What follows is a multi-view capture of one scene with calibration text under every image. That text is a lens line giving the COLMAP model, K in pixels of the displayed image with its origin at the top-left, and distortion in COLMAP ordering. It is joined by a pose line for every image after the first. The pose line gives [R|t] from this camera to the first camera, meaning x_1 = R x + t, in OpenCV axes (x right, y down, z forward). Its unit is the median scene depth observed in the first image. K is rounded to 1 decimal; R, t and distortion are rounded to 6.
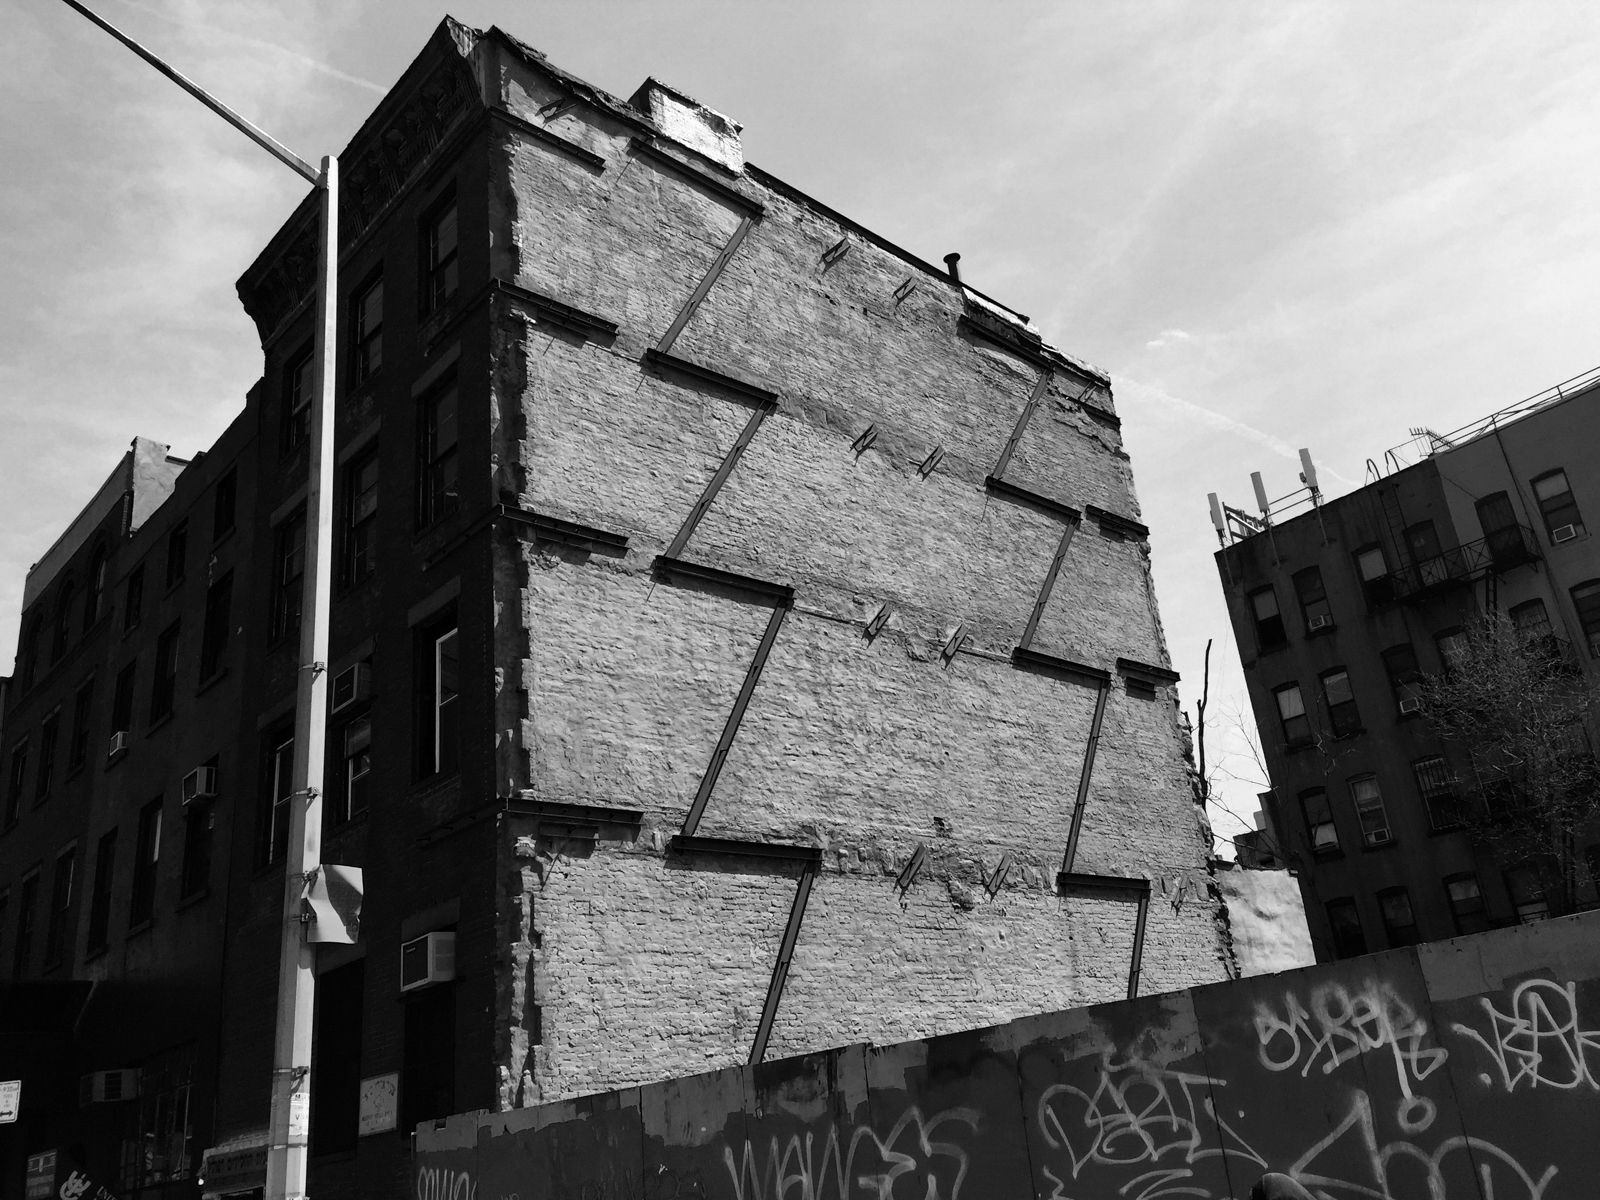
lens RADIAL K [[1332.7, 0, 806.9], [0, 1332.7, 589.9], [0, 0, 1]] dist [0.078043, -0.083314]
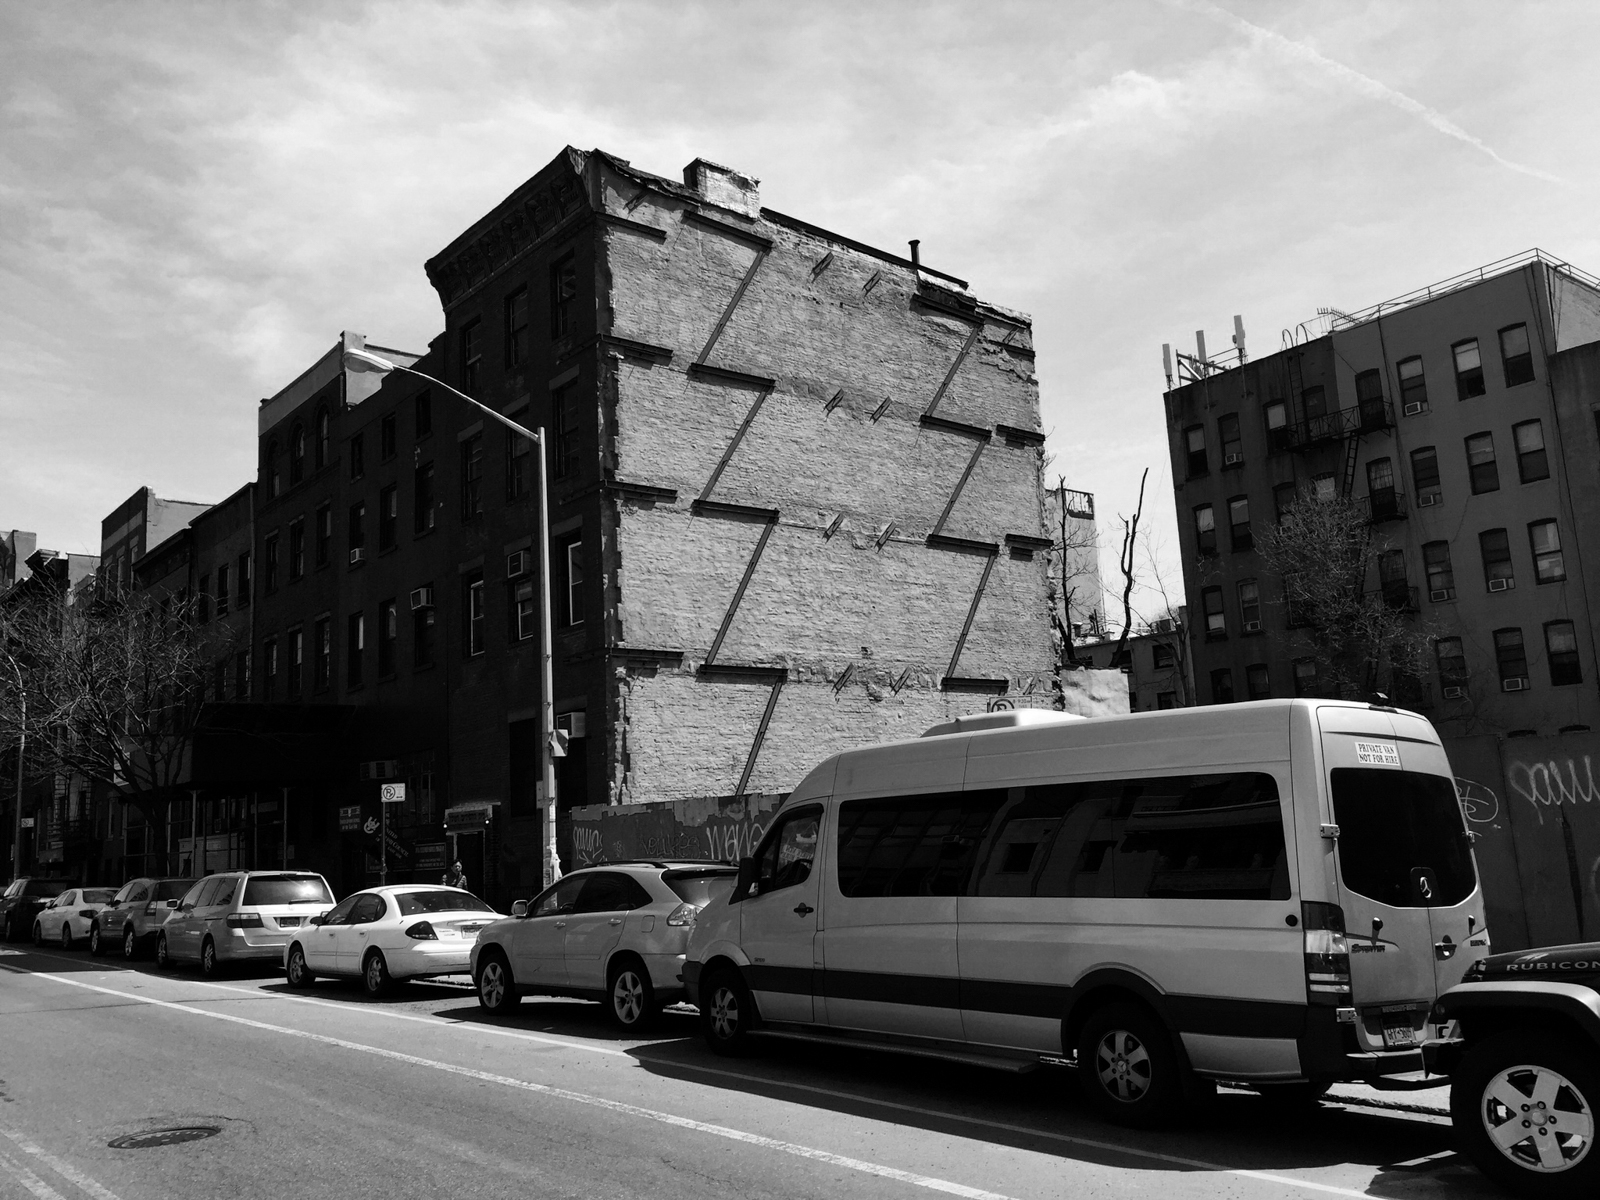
lens RADIAL K [[1332.7, 0, 788.7], [0, 1332.7, 600.7], [0, 0, 1]] dist [0.078043, -0.083314]
pose [[0.996845, 0.040305, -0.068371, 0.108716], [-0.023471, 0.972632, 0.231163, -0.250973], [0.075817, -0.228829, 0.970510, -0.567385]]
